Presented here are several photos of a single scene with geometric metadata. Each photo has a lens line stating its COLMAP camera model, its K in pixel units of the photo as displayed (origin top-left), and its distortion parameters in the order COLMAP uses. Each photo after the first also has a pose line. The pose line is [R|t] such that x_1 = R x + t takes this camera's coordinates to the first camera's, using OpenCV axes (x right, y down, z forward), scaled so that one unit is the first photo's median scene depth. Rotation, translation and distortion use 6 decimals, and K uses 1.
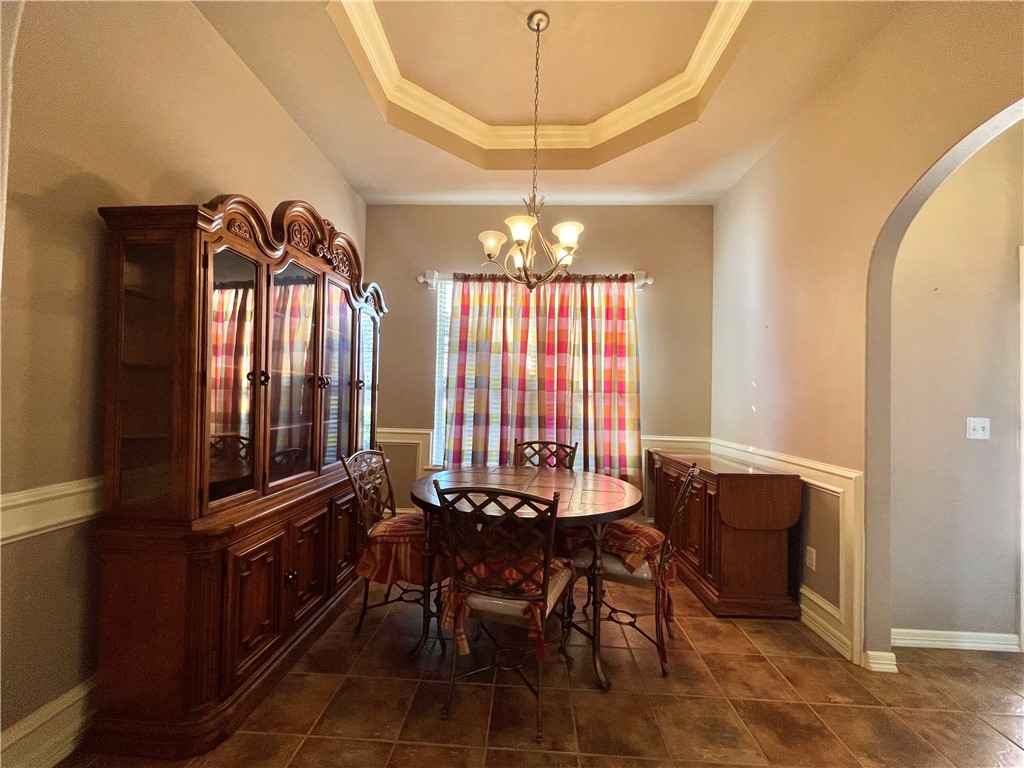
lens RADIAL K [[416.7, 0, 512.9], [0, 416.7, 388.3], [0, 0, 1]] dist [0.000245, 0.000242]
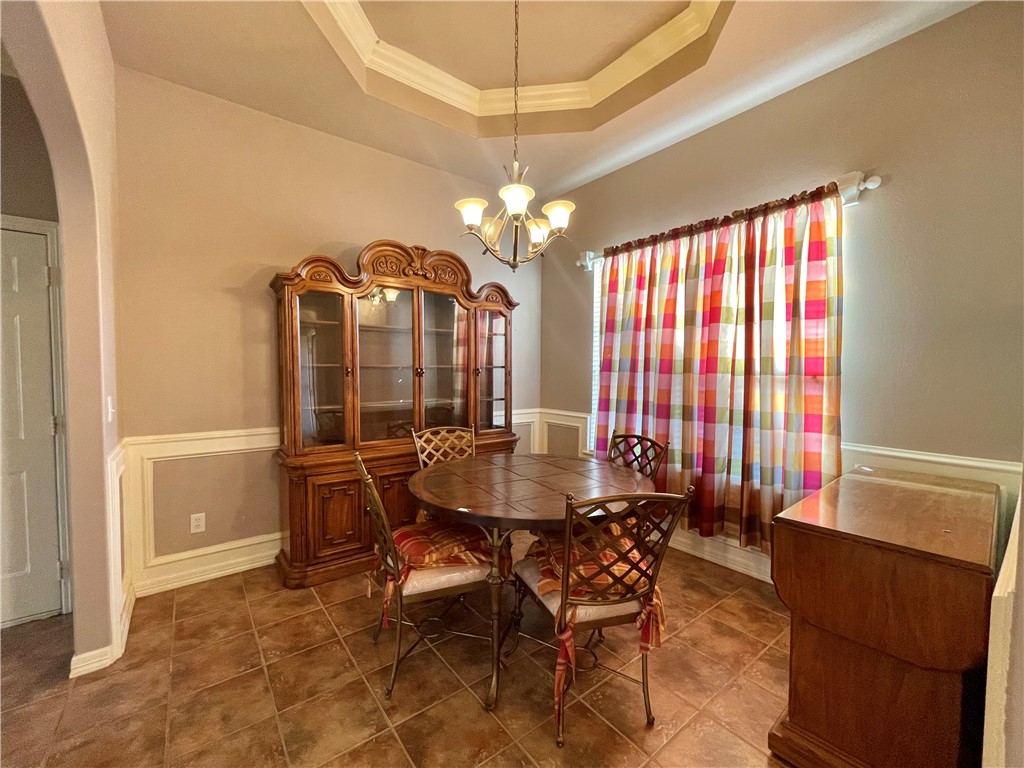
lens RADIAL K [[416.7, 0, 512.4], [0, 416.7, 388.3], [0, 0, 1]] dist [0.000245, 0.000242]
pose [[0.658566, 0.012688, -0.752416, 0.439986], [0.021141, 0.999151, 0.035352, -0.001443], [0.752226, -0.039189, 0.657738, 0.222414]]
